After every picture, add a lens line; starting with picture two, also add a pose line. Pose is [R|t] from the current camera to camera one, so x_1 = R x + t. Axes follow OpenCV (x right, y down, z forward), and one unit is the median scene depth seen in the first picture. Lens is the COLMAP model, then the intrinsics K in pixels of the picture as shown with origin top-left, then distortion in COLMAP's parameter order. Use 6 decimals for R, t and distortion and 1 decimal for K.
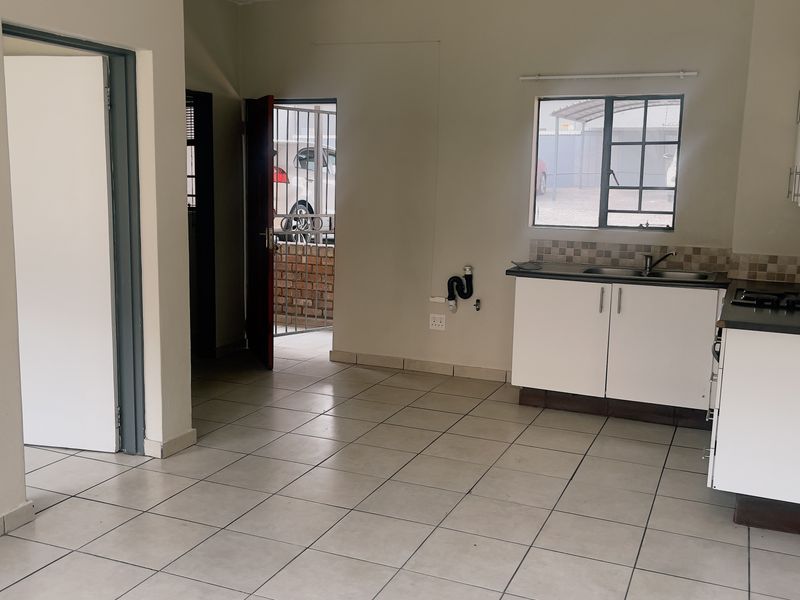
lens RADIAL K [[816.8, 0, 400.0], [0, 816.8, 300.0], [0, 0, 1]] dist [0.095536, -0.180184]
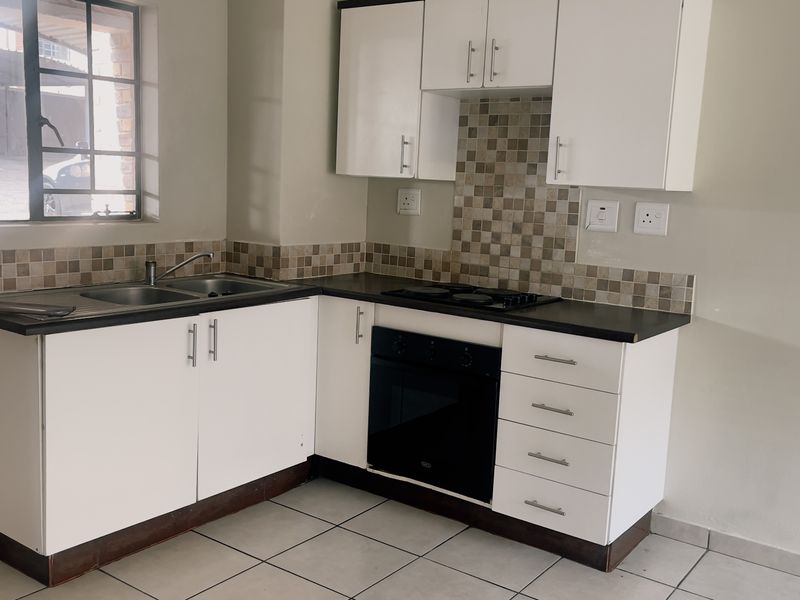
lens RADIAL K [[816.8, 0, 400.0], [0, 816.8, 300.0], [0, 0, 1]] dist [0.095536, -0.180184]
pose [[0.224942, -0.153294, 0.962238, -0.254318], [0.111436, 0.985114, 0.130888, -0.082951], [-0.967979, 0.077785, 0.238676, 0.644205]]
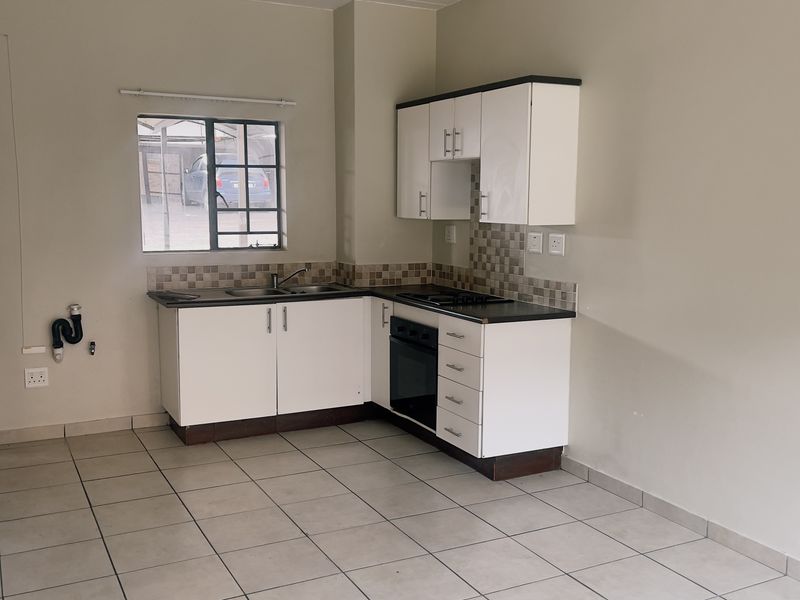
lens RADIAL K [[816.8, 0, 400.0], [0, 816.8, 300.0], [0, 0, 1]] dist [0.095536, -0.180184]
pose [[0.635202, -0.110804, 0.764357, -0.381820], [0.125579, 0.991303, 0.039343, -0.040388], [-0.762068, 0.070997, 0.643592, 0.202439]]
